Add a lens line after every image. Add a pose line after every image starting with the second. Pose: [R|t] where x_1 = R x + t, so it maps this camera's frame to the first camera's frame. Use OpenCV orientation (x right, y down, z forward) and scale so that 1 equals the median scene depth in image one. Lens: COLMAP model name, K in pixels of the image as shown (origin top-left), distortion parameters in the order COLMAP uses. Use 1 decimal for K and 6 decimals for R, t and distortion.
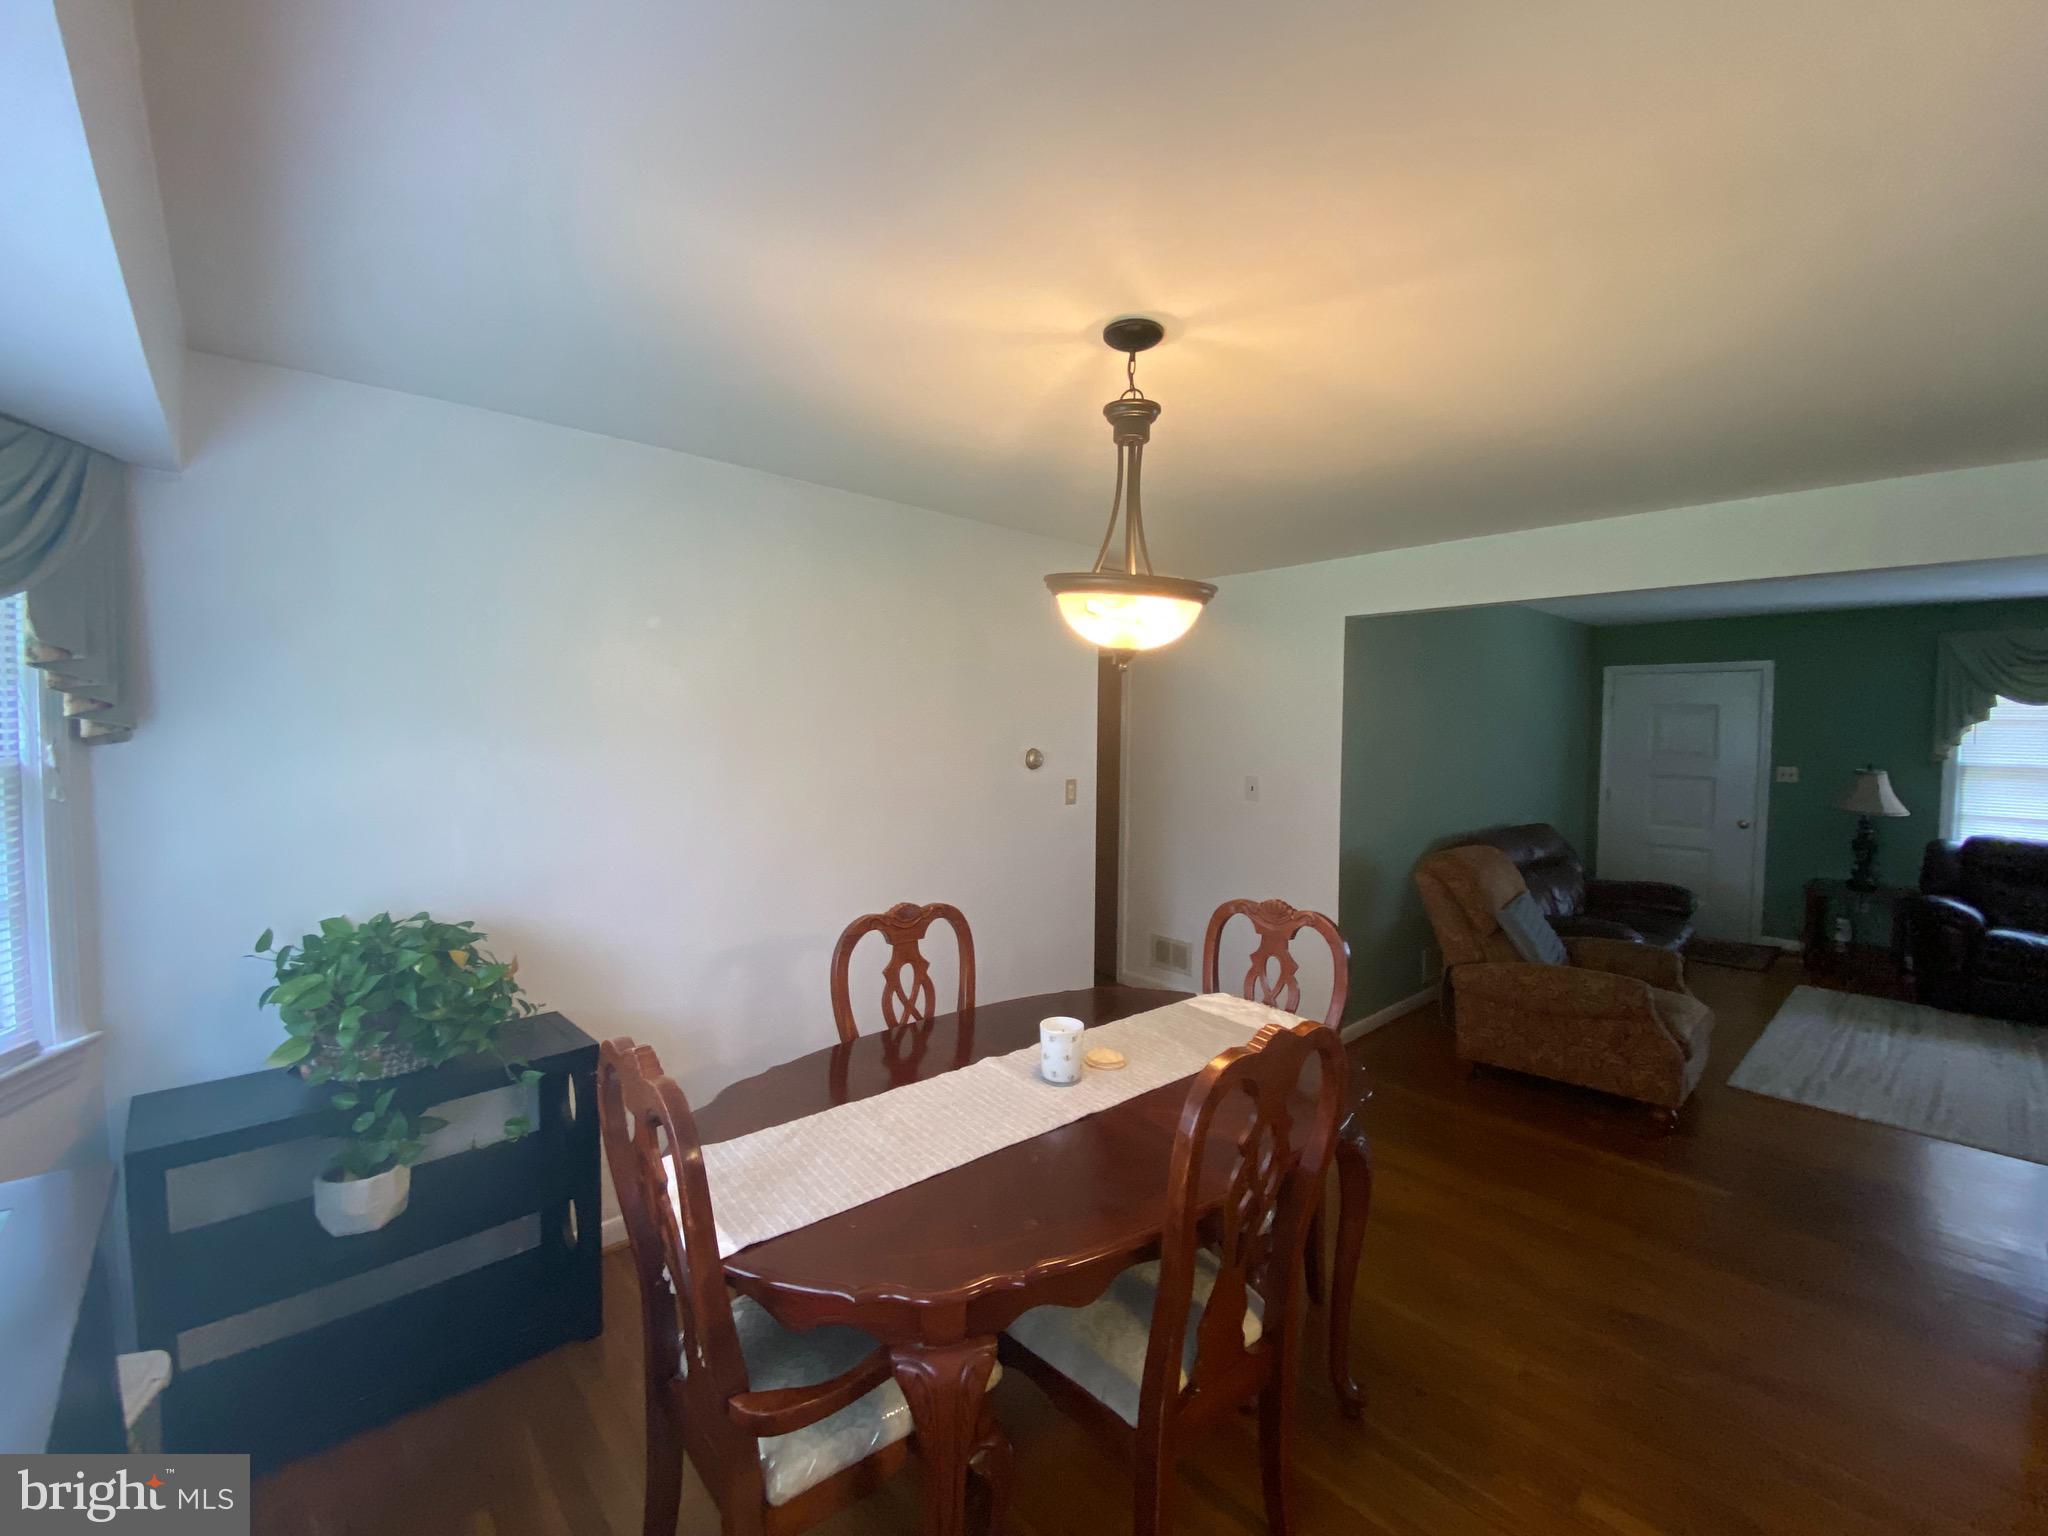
lens RADIAL K [[829.9, 0, 1032.6], [0, 829.9, 756.8], [0, 0, 1]] dist [0.001852, -0.010320]
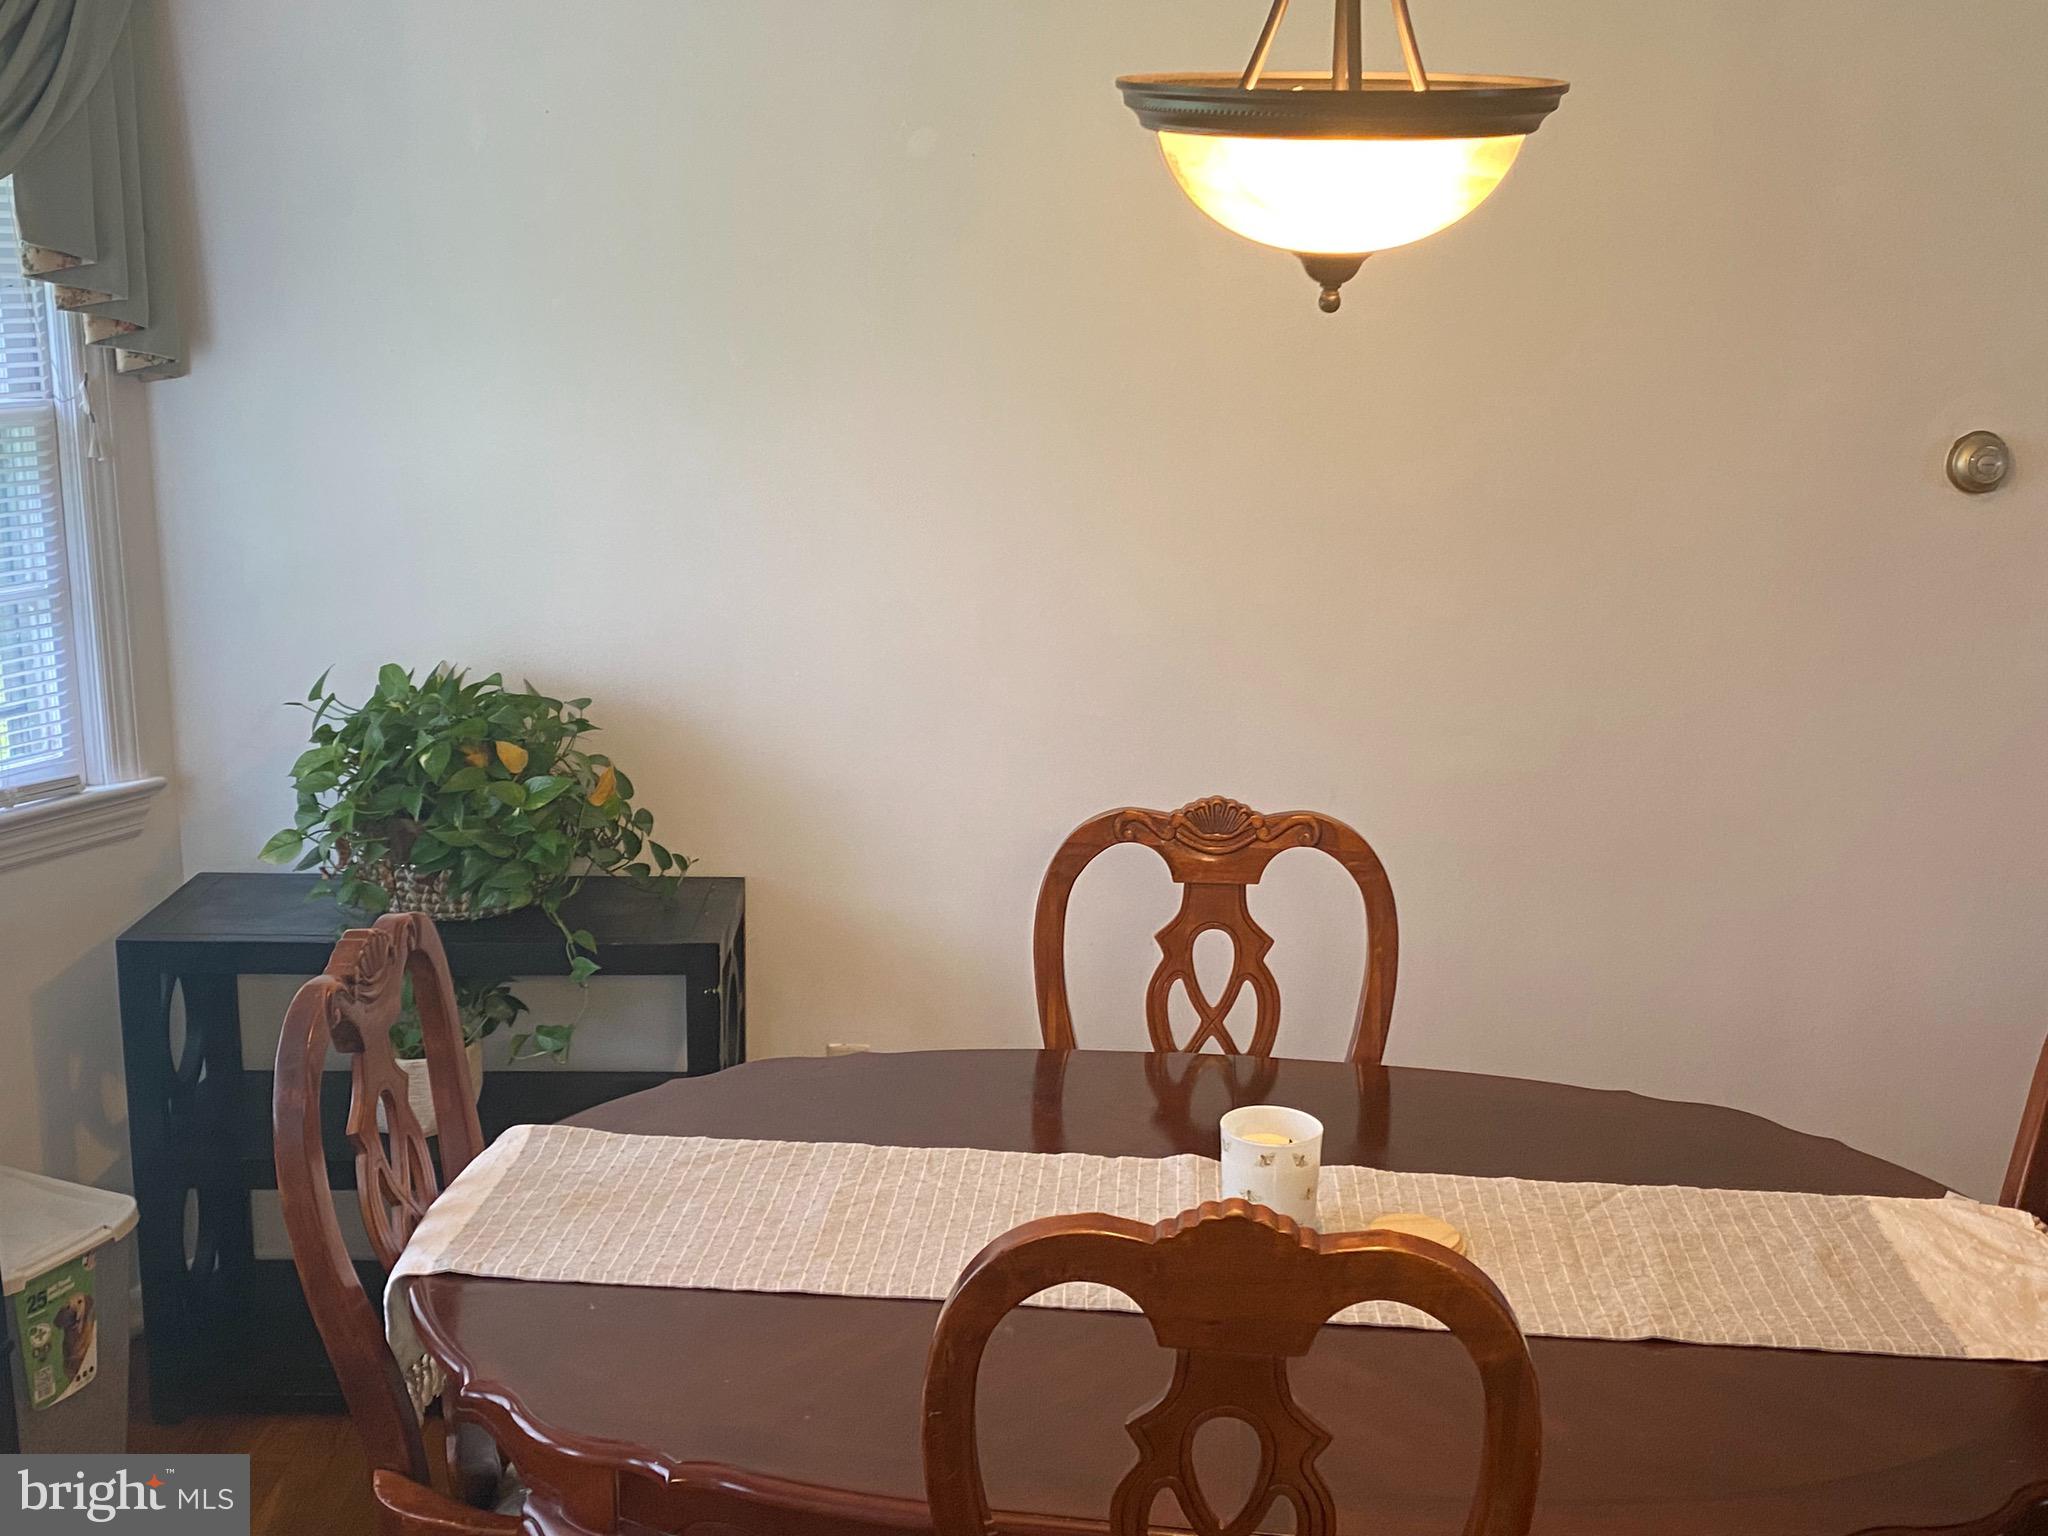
lens RADIAL K [[2211.9, 0, 989.9], [0, 2211.9, 771.2], [0, 0, 1]] dist [0.176553, -0.456357]
pose [[0.711833, 0.165415, -0.682592, 0.592543], [-0.031026, 0.978328, 0.204726, -0.081575], [0.701663, -0.124552, 0.701538, 0.078056]]
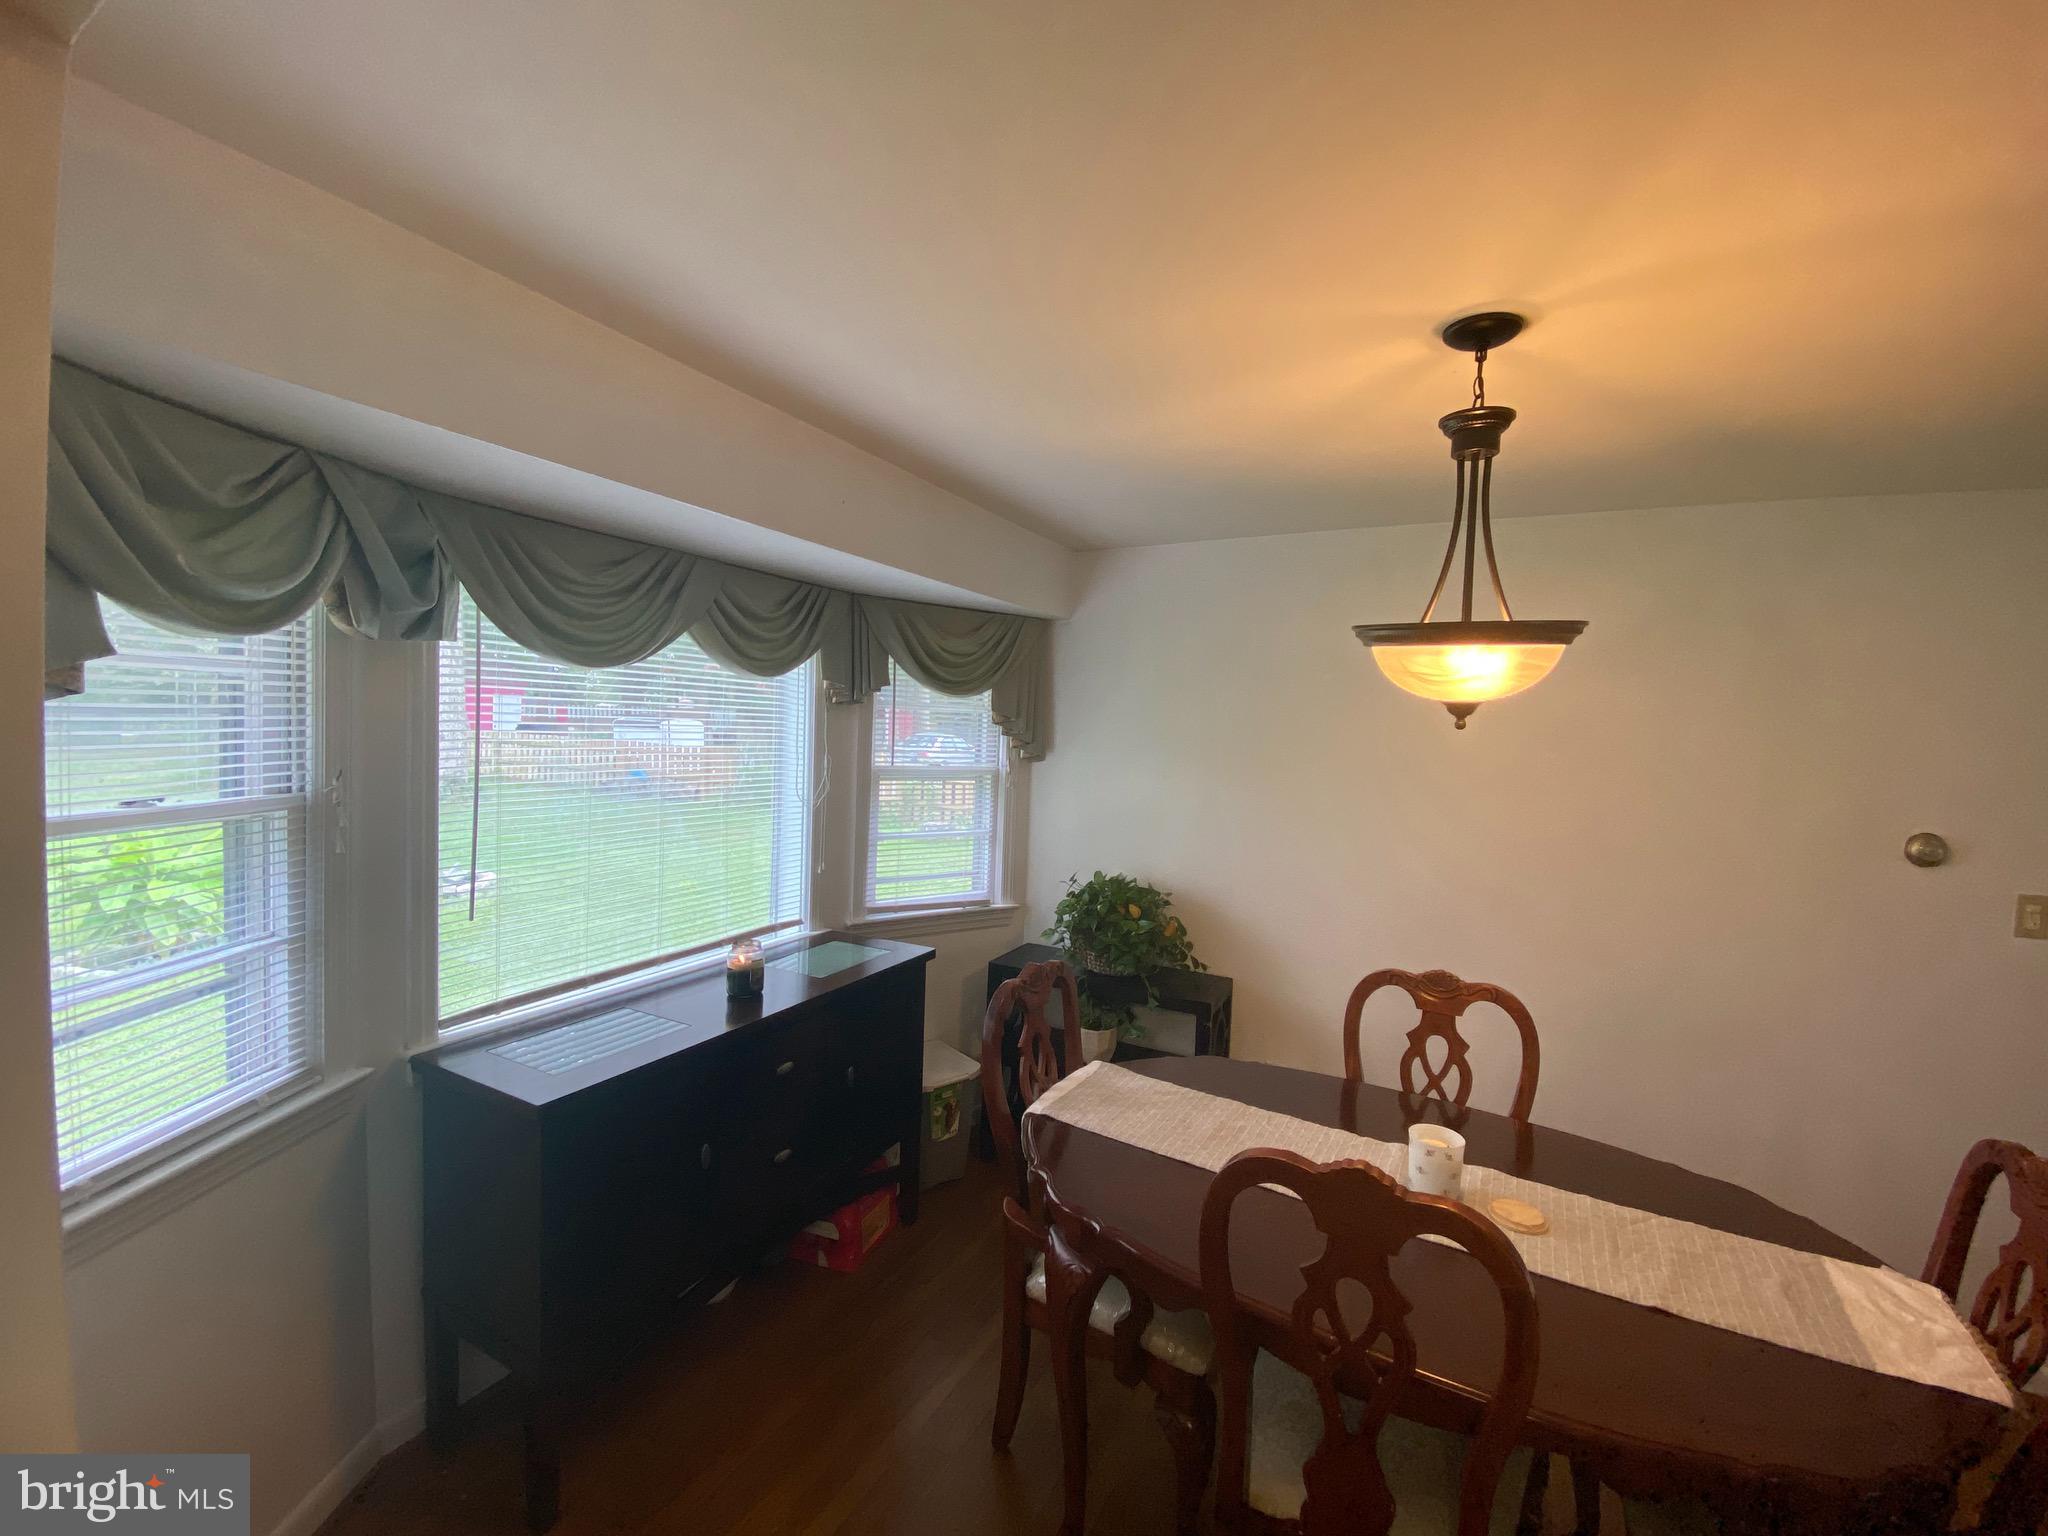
lens RADIAL K [[841.8, 0, 1019.5], [0, 841.8, 760.5], [0, 0, 1]] dist [0.042074, -0.035040]
pose [[0.328991, 0.045389, -0.943241, 0.602283], [-0.073645, 0.997035, 0.022291, -0.047185], [0.941457, 0.062131, 0.331359, 0.228216]]
